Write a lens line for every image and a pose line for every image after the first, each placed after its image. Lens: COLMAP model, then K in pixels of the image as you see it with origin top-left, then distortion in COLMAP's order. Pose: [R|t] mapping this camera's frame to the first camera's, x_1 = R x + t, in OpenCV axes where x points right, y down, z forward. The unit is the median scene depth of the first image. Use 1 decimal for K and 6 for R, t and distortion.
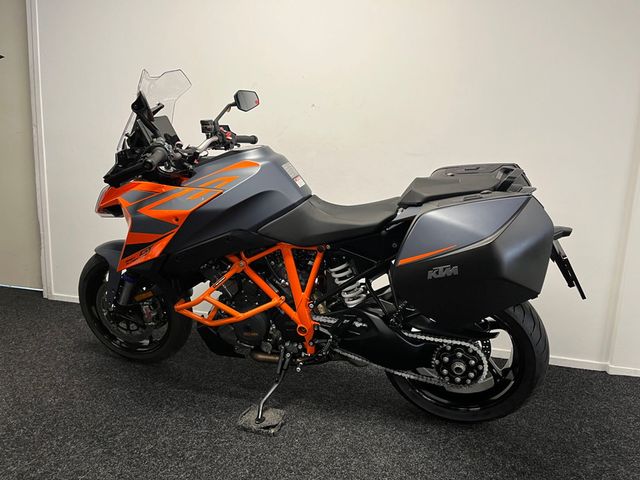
lens RADIAL K [[484.4, 0, 322.3], [0, 484.4, 244.4], [0, 0, 1]] dist [0.069135, -0.084009]
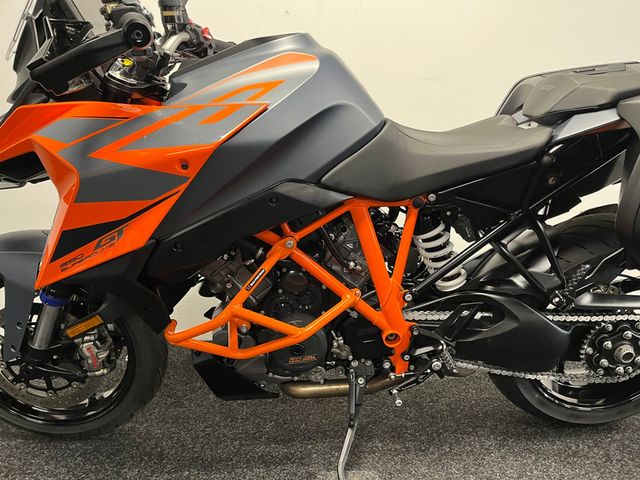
lens RADIAL K [[484.4, 0, 324.2], [0, 484.4, 244.4], [0, 0, 1]] dist [0.069135, -0.084009]
pose [[0.948745, -0.119035, 0.292769, -0.294651], [0.109838, 0.992804, 0.047716, 0.019239], [-0.296342, -0.013113, 0.954992, 0.443091]]
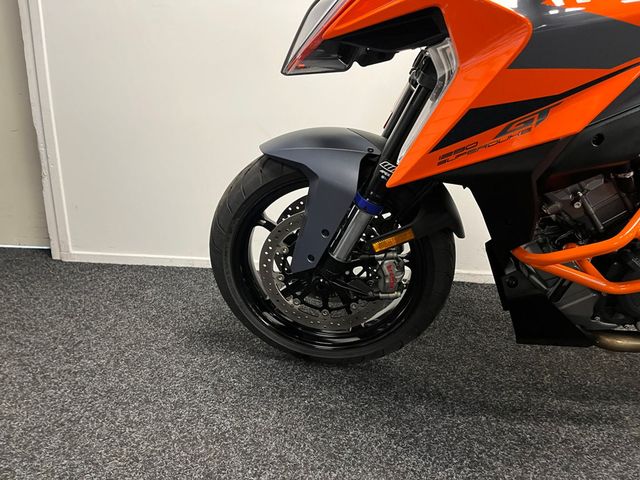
lens RADIAL K [[484.4, 0, 319.2], [0, 484.4, 243.3], [0, 0, 1]] dist [0.069135, -0.084009]
pose [[0.986215, -0.064075, 0.152559, -0.581053], [0.045920, 0.991749, 0.119684, 0.054339], [-0.158969, -0.111029, 0.981021, 0.613985]]
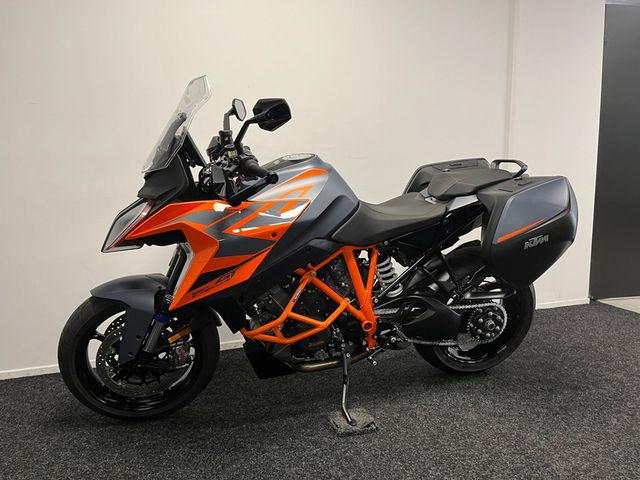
lens RADIAL K [[484.4, 0, 316.2], [0, 484.4, 244.2], [0, 0, 1]] dist [0.069135, -0.084009]
pose [[0.851335, -0.142527, 0.504891, -0.650353], [0.154766, 0.987789, 0.017884, -0.034793], [-0.501275, 0.062915, 0.862998, 0.140509]]
